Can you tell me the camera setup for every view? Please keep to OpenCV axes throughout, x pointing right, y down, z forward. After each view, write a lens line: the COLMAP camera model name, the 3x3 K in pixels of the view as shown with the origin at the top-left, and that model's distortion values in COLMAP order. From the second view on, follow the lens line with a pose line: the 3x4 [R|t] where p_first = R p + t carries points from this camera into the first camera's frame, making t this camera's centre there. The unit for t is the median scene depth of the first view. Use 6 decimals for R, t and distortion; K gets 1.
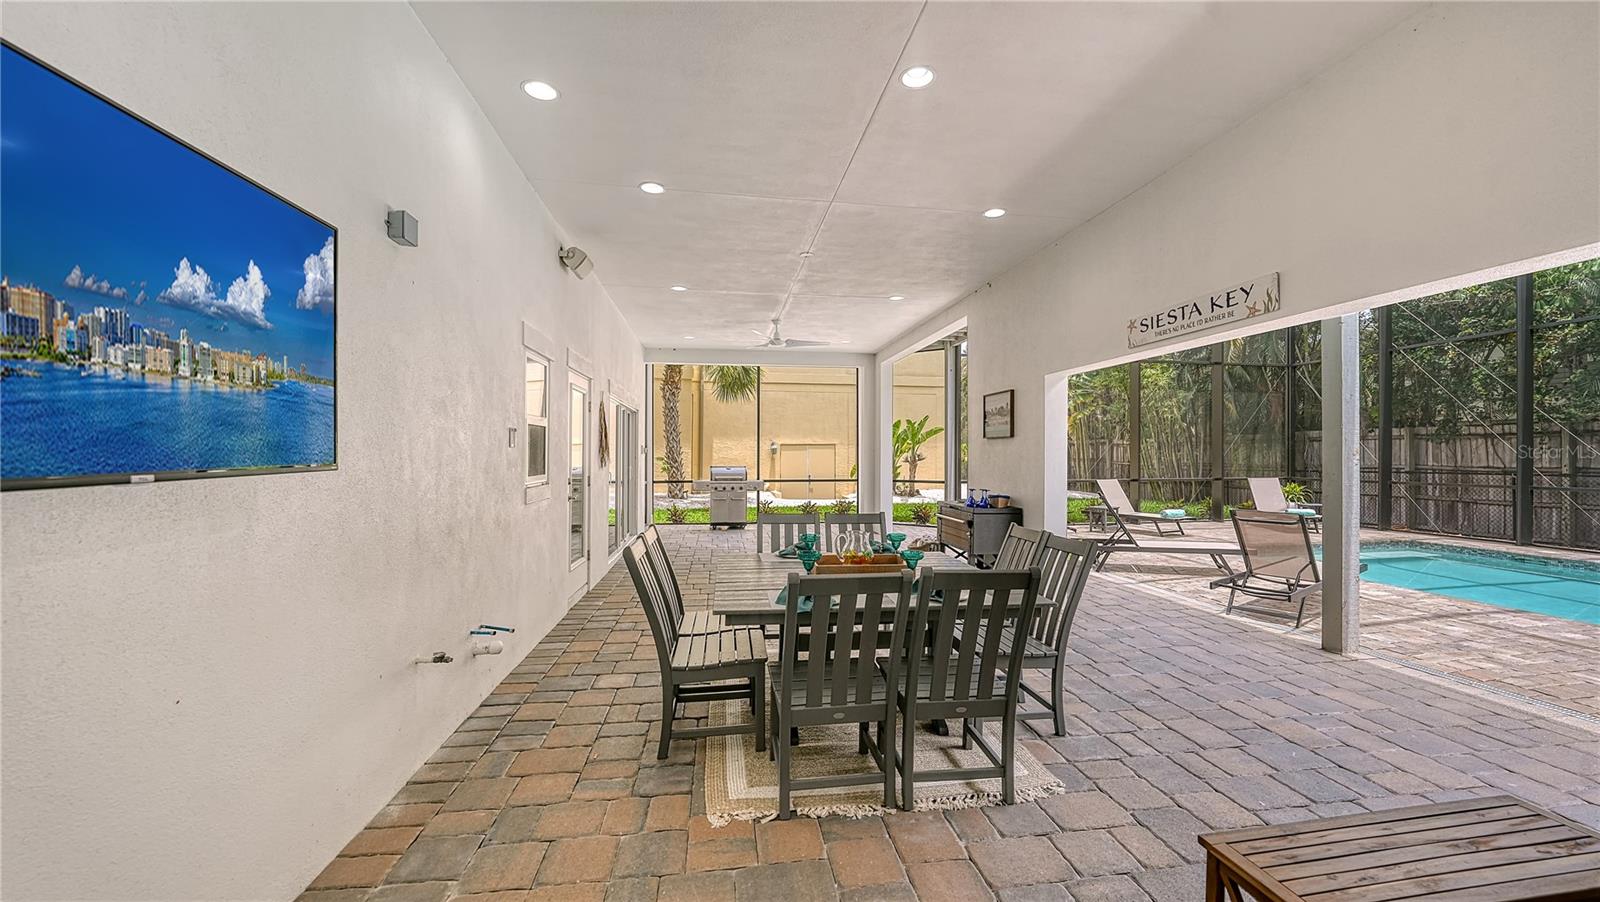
lens RADIAL K [[615.5, 0, 813.0], [0, 615.5, 455.4], [0, 0, 1]] dist [-0.018566, 0.000100]
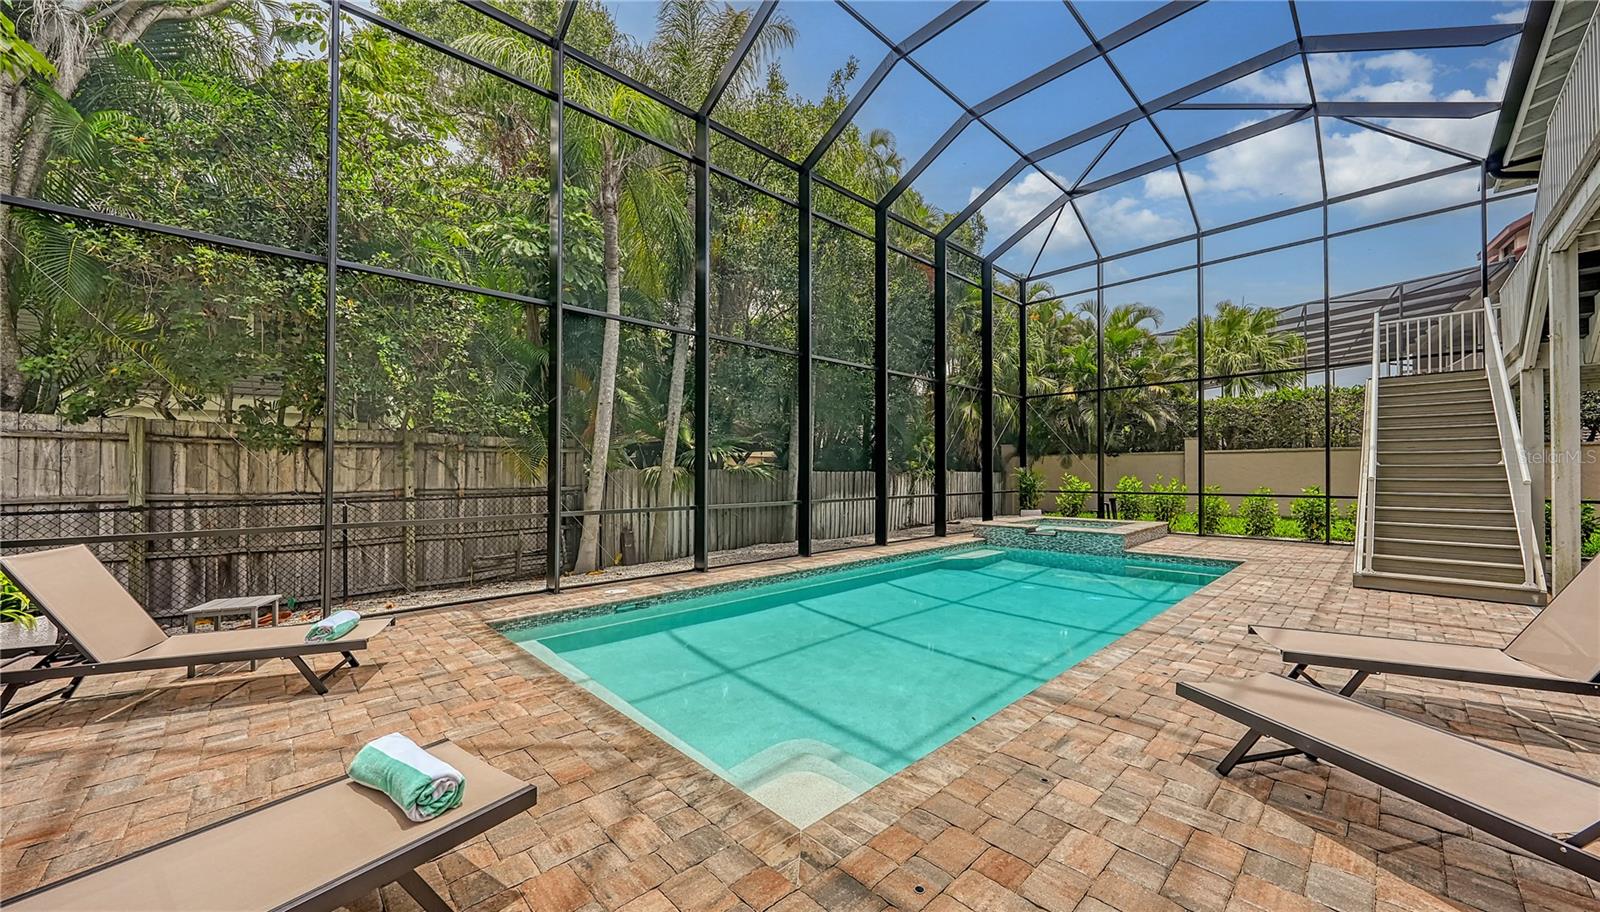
lens RADIAL K [[557.7, 0, 773.6], [0, 557.7, 476.9], [0, 0, 1]] dist [-0.009885, 0.000202]
pose [[-0.558772, 0.002662, 0.829317, 0.680939], [0.007452, 0.999971, 0.001811, 0.009957], [-0.829288, 0.007192, -0.558775, 1.709055]]
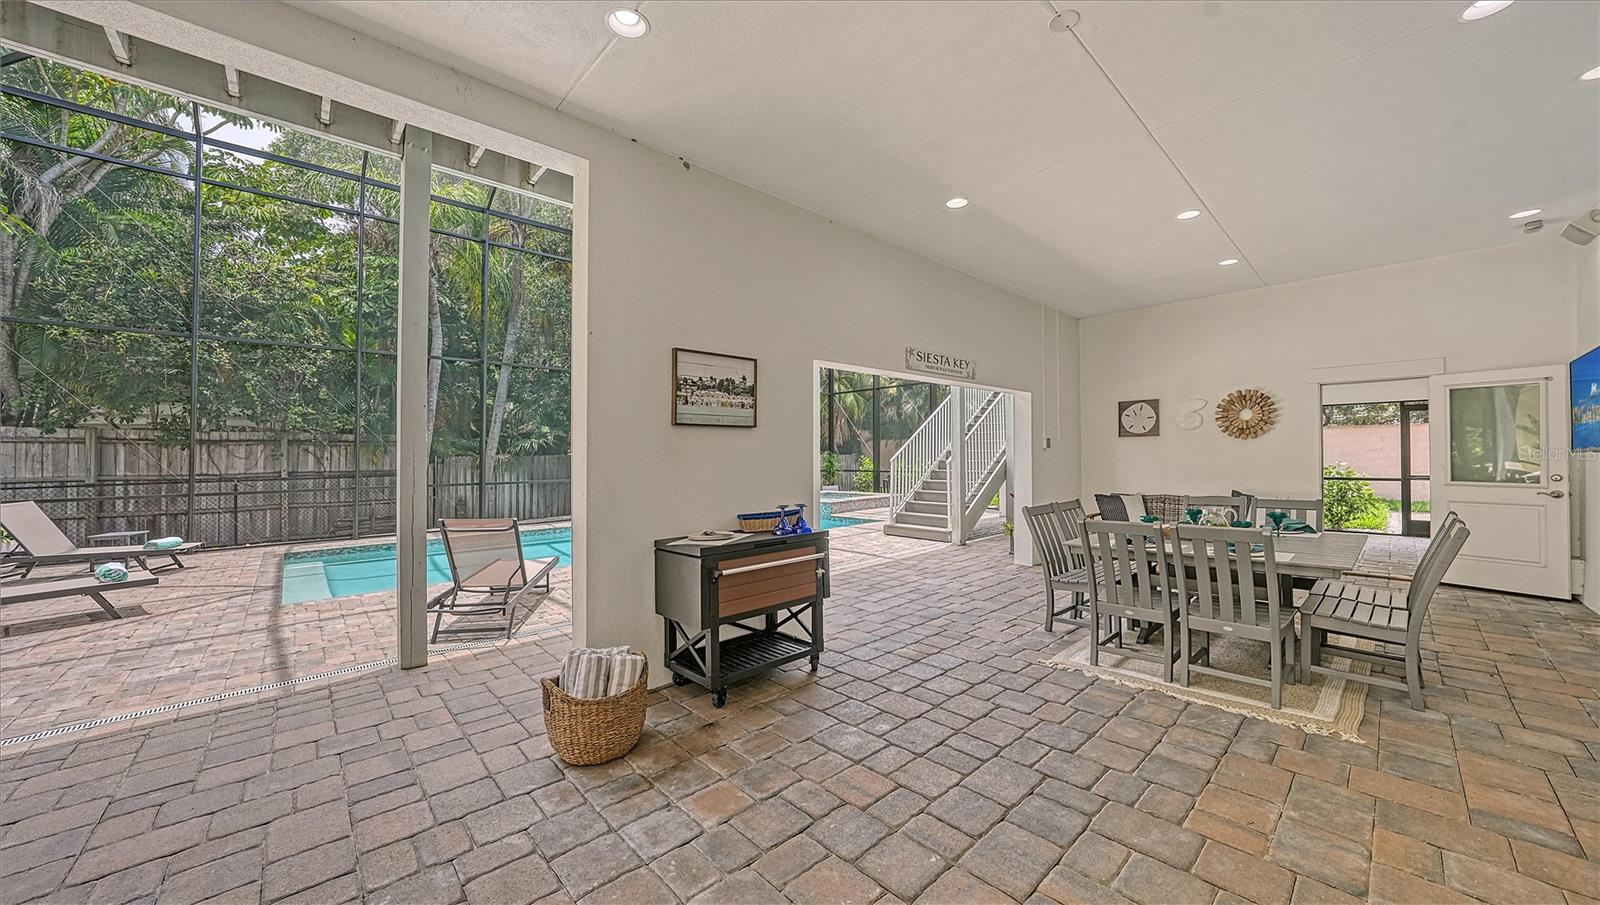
lens RADIAL K [[557.7, 0, 786.2], [0, 557.7, 454.3], [0, 0, 1]] dist [-0.009885, 0.000202]
pose [[-0.544754, 0.009209, 0.838545, -0.224938], [0.013647, 0.999905, -0.002115, 0.002221], [-0.838485, 0.010292, -0.544828, 1.308423]]
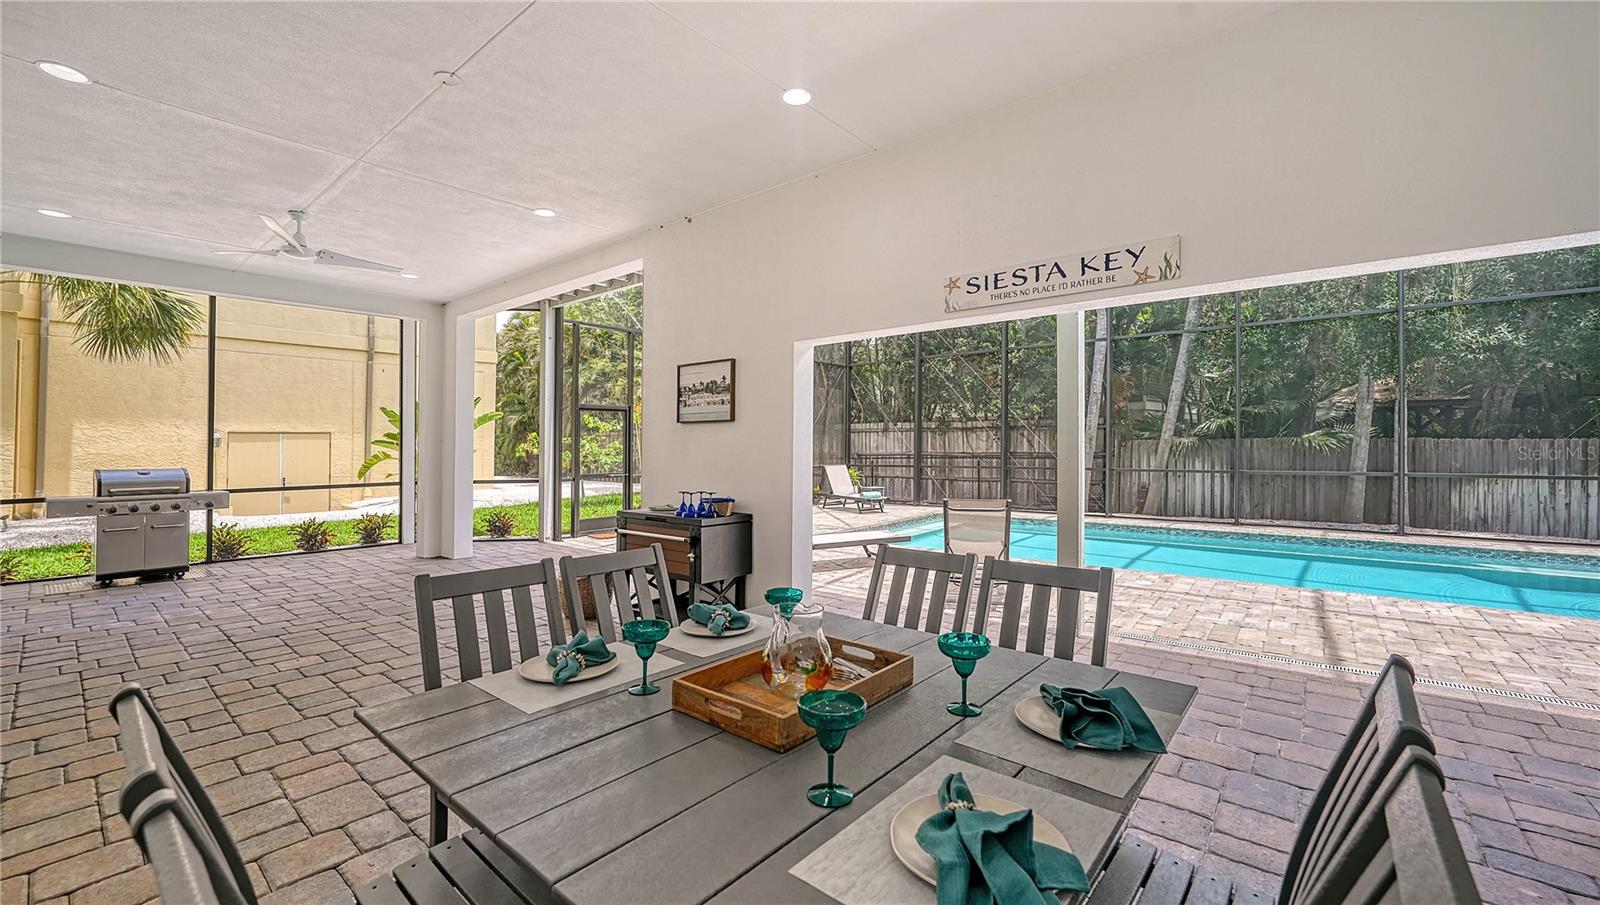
lens RADIAL K [[637.0, 0, 801.3], [0, 637.0, 438.1], [0, 0, 1]] dist [-0.010787, 0.000620]
pose [[0.747853, 0.002336, 0.663860, -0.137129], [0.007240, 0.999906, -0.011675, 0.001218], [-0.663824, 0.013538, 0.747766, 0.350424]]
